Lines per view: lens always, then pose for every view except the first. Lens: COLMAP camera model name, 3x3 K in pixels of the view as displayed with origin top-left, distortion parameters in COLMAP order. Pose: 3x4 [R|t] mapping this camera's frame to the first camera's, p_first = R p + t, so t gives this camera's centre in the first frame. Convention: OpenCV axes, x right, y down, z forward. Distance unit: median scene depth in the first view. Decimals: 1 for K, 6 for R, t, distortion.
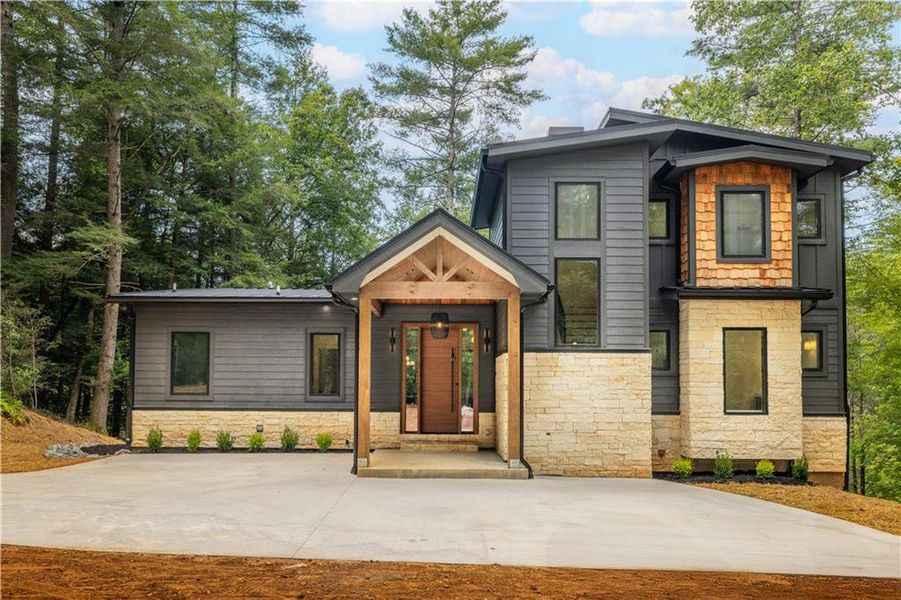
lens RADIAL K [[645.9, 0, 450.1], [0, 645.9, 346.3], [0, 0, 1]] dist [-0.005758, -0.000595]
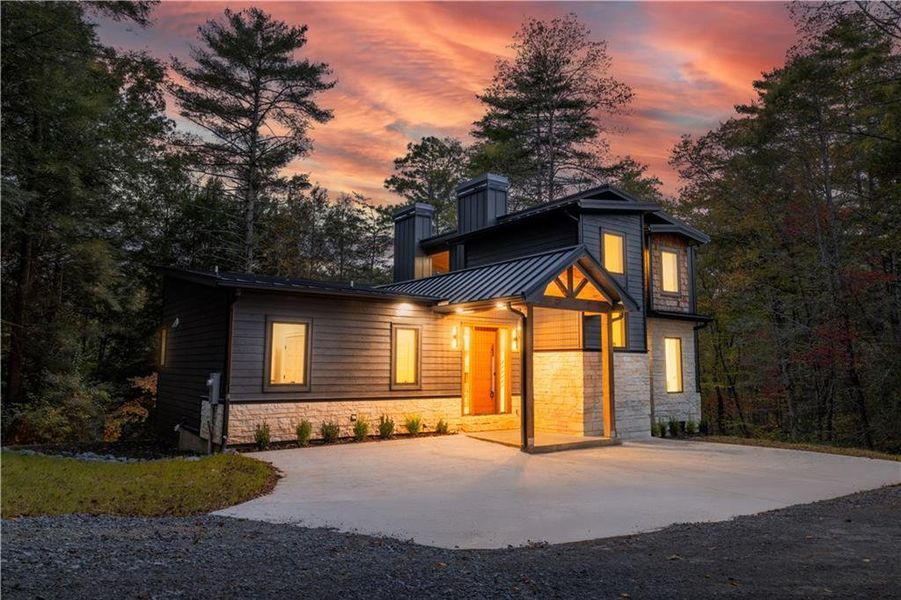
lens RADIAL K [[615.8, 0, 450.5], [0, 615.8, 300.0], [0, 0, 1]] dist [-0.000424, -0.000003]
pose [[0.795402, 0.068256, 0.602227, -0.896028], [-0.025109, 0.996496, -0.079778, 0.014713], [-0.605562, 0.048334, 0.794329, 0.121235]]
